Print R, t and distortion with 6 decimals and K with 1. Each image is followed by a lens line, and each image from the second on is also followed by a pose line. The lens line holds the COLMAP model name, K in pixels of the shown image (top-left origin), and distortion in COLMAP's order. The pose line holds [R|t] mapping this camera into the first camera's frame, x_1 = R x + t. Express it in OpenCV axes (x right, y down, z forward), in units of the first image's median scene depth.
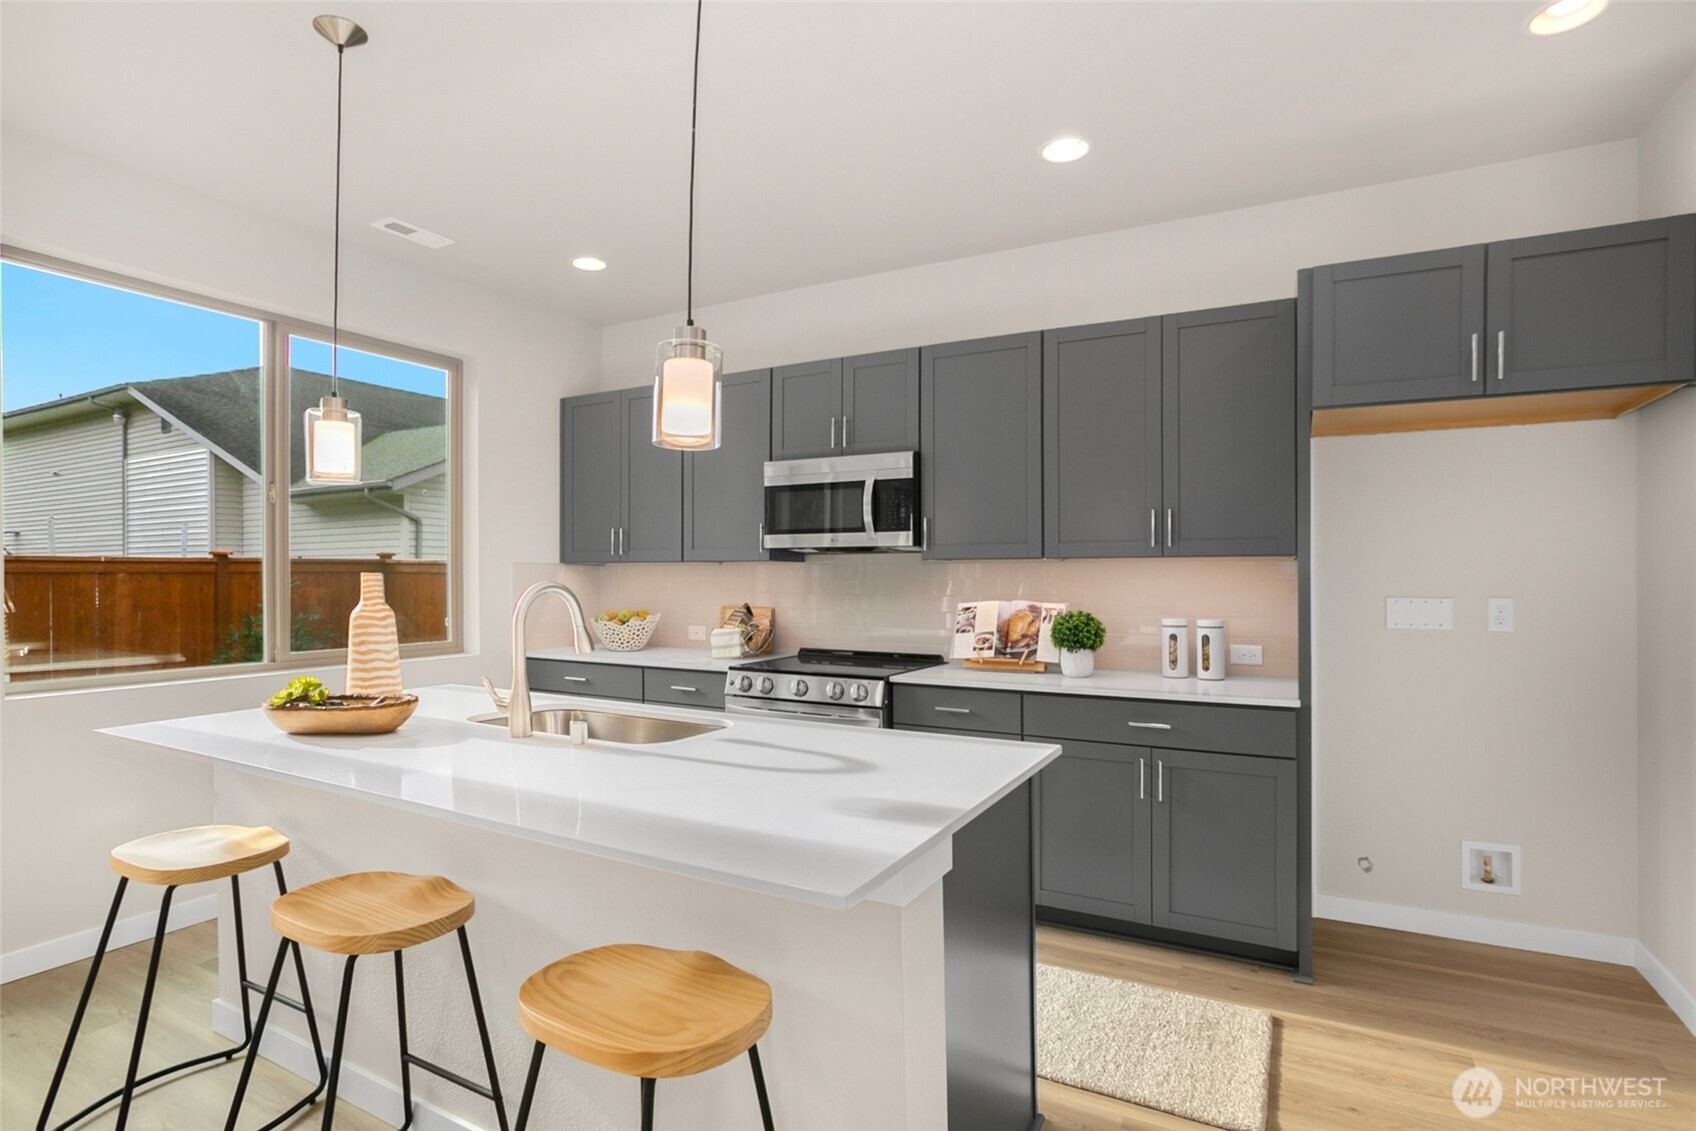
lens RADIAL K [[849.4, 0, 852.1], [0, 849.4, 534.5], [0, 0, 1]] dist [-0.026598, 0.019223]
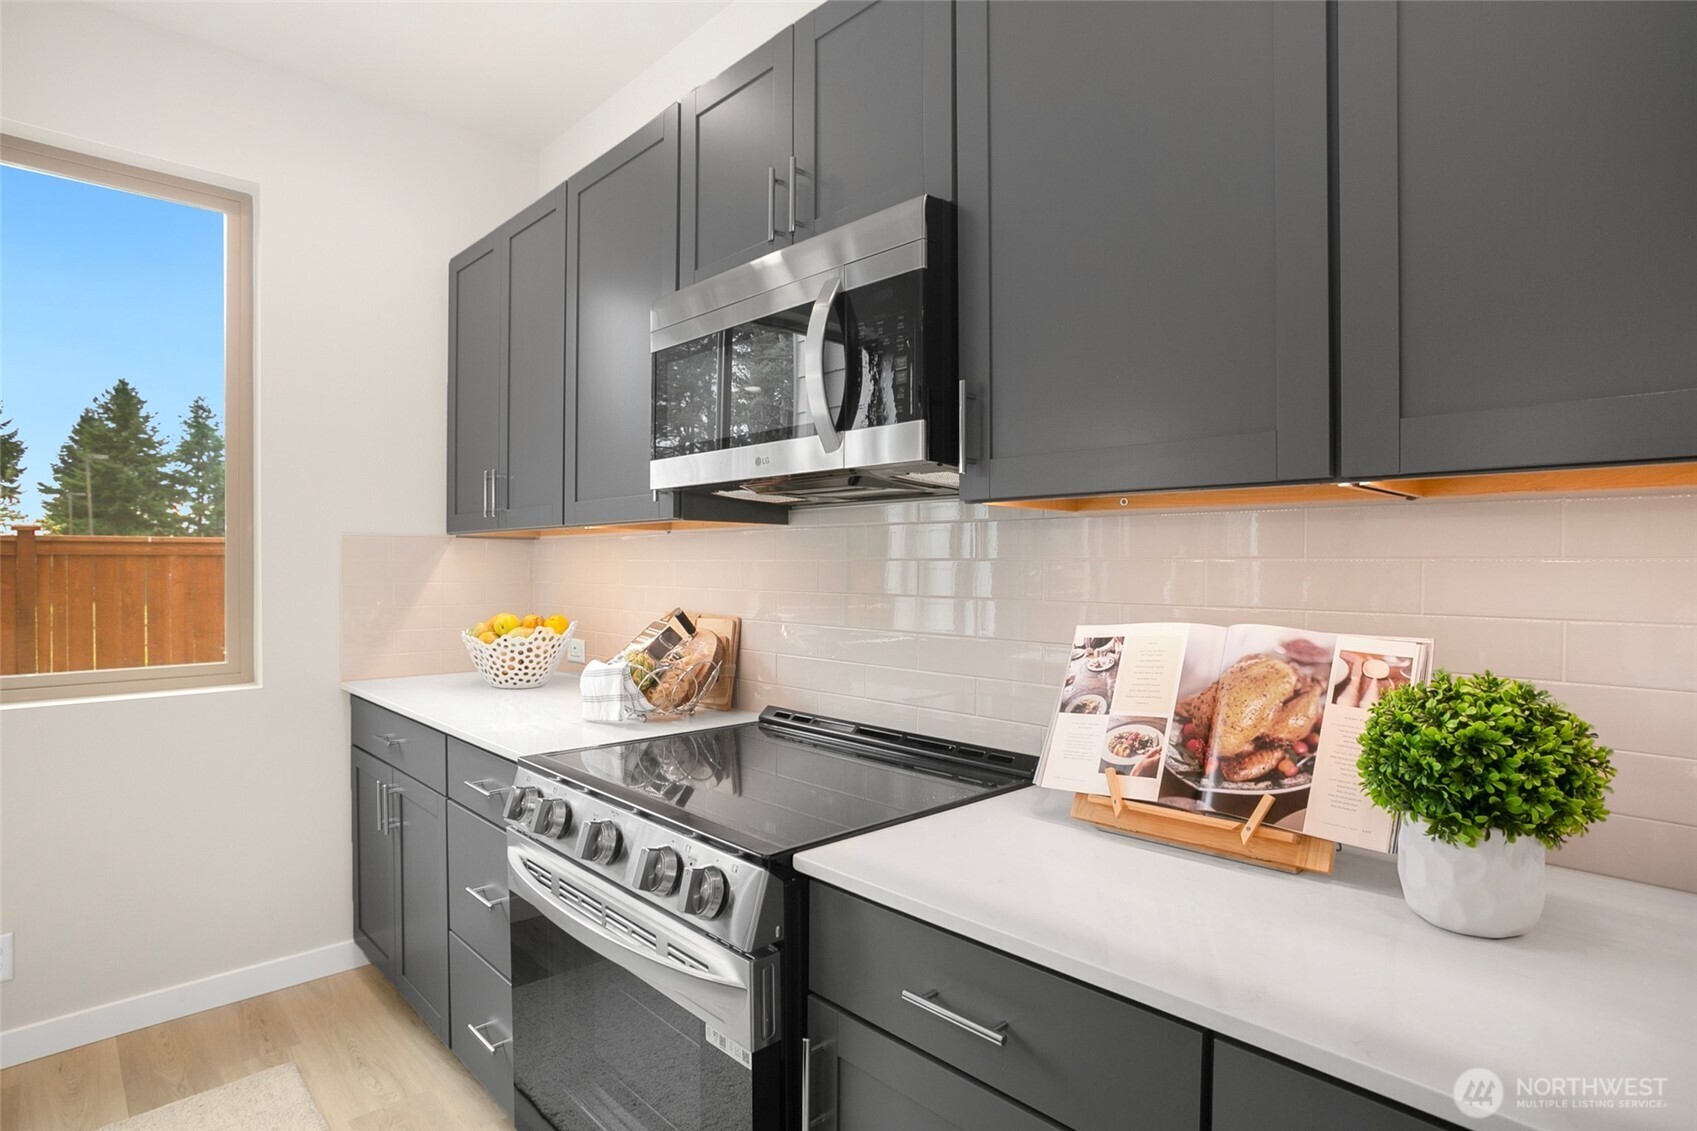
lens RADIAL K [[894.0, 0, 831.1], [0, 894.0, 571.6], [0, 0, 1]] dist [-0.022030, 0.004069]
pose [[0.947315, 0.005614, -0.320254, 0.158375], [0.012555, 0.998427, 0.054639, 0.039116], [0.320057, -0.055782, 0.945755, 0.655896]]
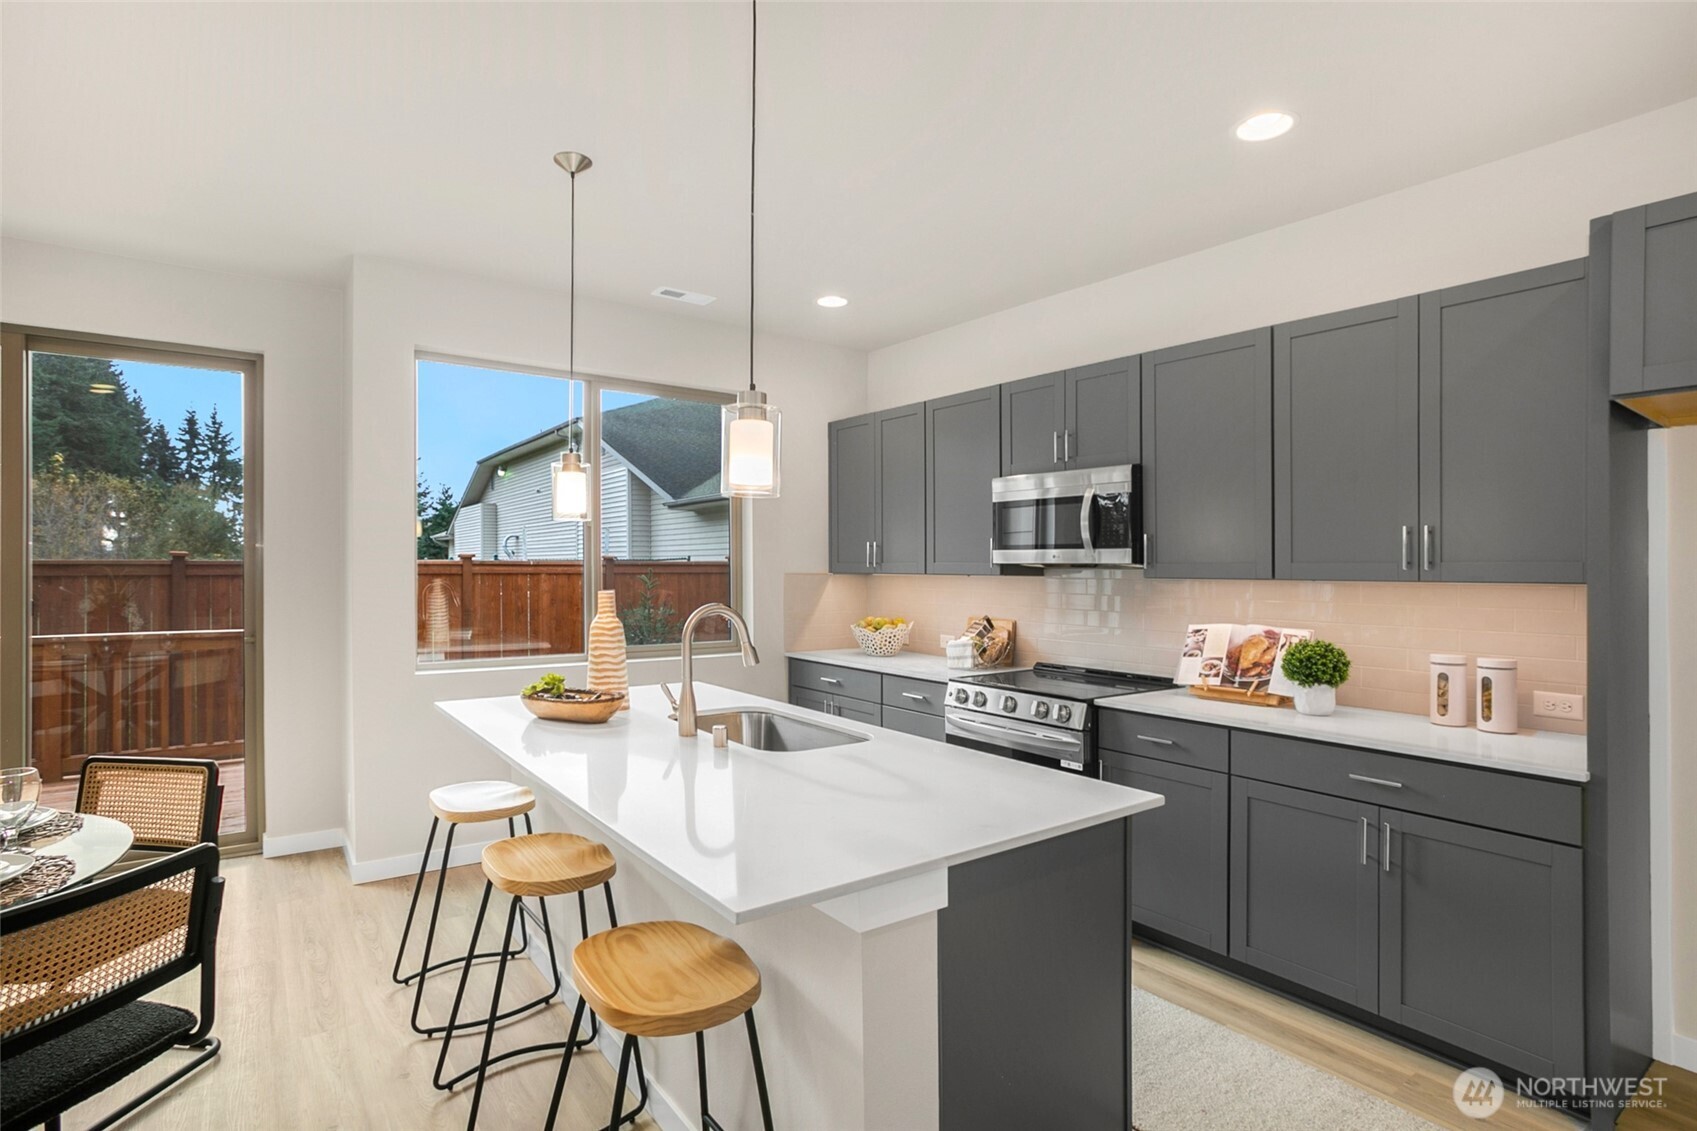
lens RADIAL K [[849.9, 0, 854.9], [0, 849.9, 538.9], [0, 0, 1]] dist [-0.026598, 0.019223]
pose [[0.915593, -0.004956, -0.402075, 0.175217], [0.008762, 0.999933, 0.007627, -0.024763], [0.402010, -0.010507, 0.915575, 0.005210]]
